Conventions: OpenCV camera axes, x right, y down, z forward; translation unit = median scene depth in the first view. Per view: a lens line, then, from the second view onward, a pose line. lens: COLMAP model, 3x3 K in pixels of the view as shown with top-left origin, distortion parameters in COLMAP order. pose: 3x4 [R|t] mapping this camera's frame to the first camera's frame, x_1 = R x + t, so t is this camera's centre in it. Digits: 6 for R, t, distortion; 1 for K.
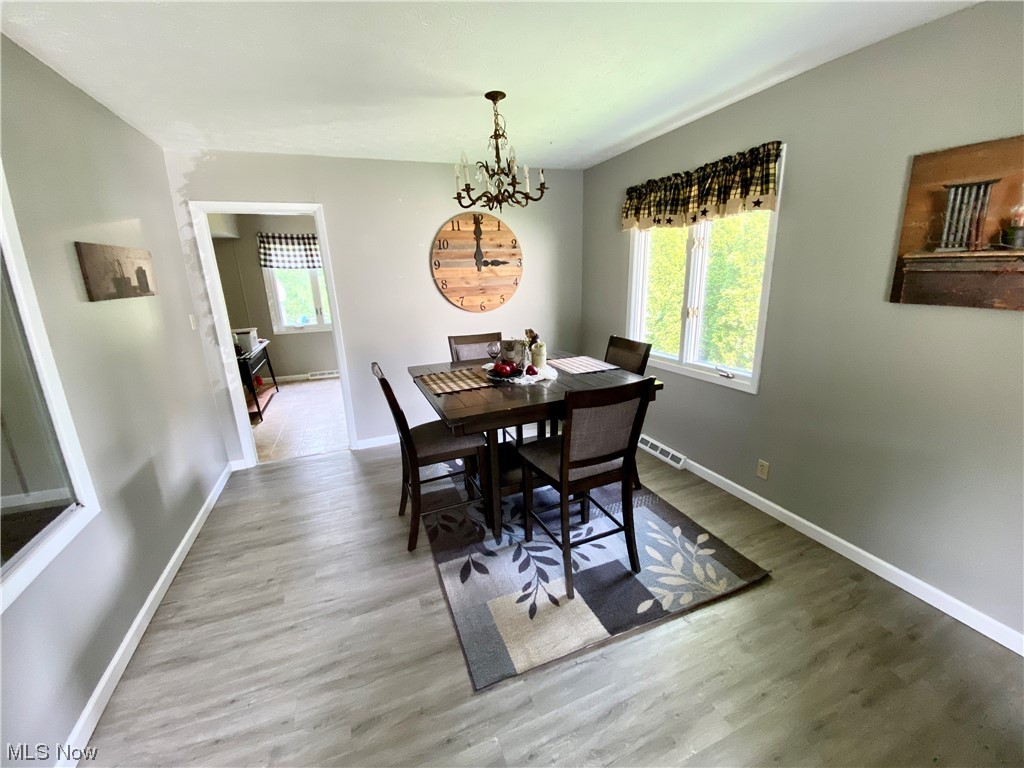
lens RADIAL K [[416.4, 0, 512.0], [0, 416.4, 384.0], [0, 0, 1]] dist [-0.000286, -0.015146]
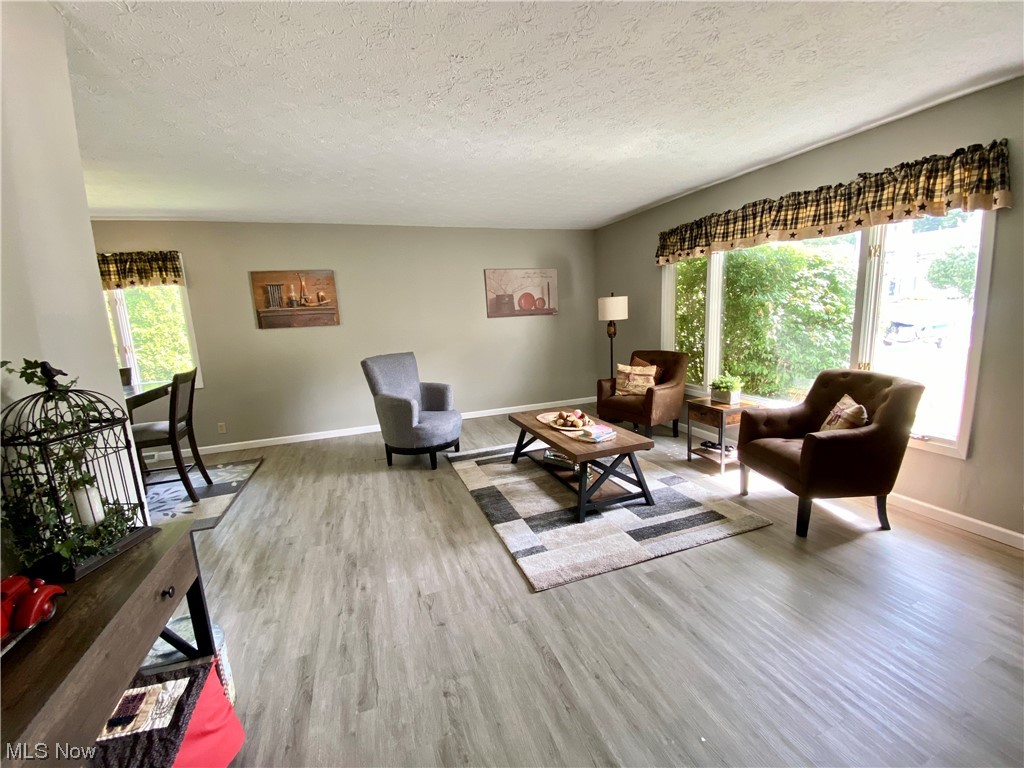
lens RADIAL K [[420.3, 0, 512.0], [0, 420.3, 384.0], [0, 0, 1]] dist [-0.000387, -0.000190]
pose [[0.044383, -0.148489, 0.987918, -1.451440], [0.296193, 0.946385, 0.128940, 0.221670], [-0.954096, 0.286892, 0.085985, -0.519761]]
